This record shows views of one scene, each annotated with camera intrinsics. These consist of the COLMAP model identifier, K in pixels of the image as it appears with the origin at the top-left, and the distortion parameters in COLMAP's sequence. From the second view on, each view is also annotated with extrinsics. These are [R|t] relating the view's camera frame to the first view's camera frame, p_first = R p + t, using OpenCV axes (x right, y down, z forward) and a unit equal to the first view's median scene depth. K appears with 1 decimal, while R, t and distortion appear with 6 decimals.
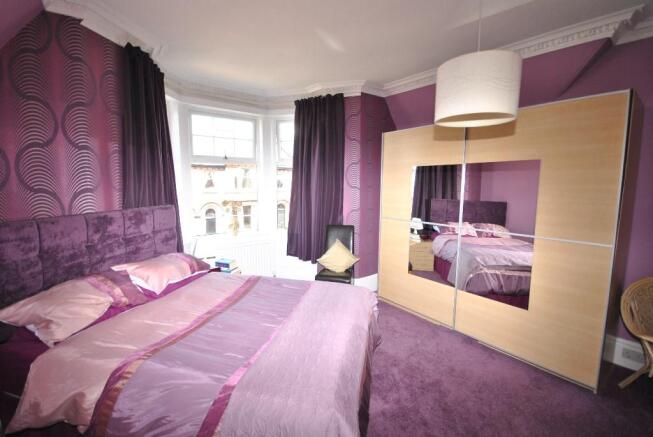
lens RADIAL K [[286.1, 0, 326.9], [0, 286.1, 216.4], [0, 0, 1]] dist [0.006727, -0.010595]
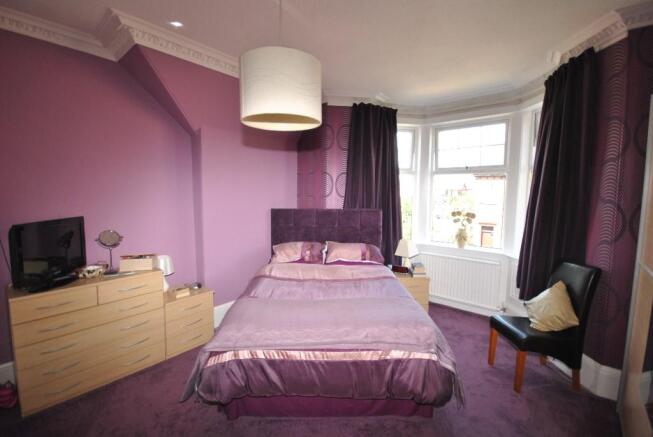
lens RADIAL K [[286.1, 0, 326.9], [0, 286.1, 216.4], [0, 0, 1]] dist [0.006727, -0.010595]
pose [[0.232942, 0.079222, -0.969258, 0.536505], [-0.123500, 0.991017, 0.051320, -0.034261], [0.964617, 0.107749, 0.240633, 0.347953]]
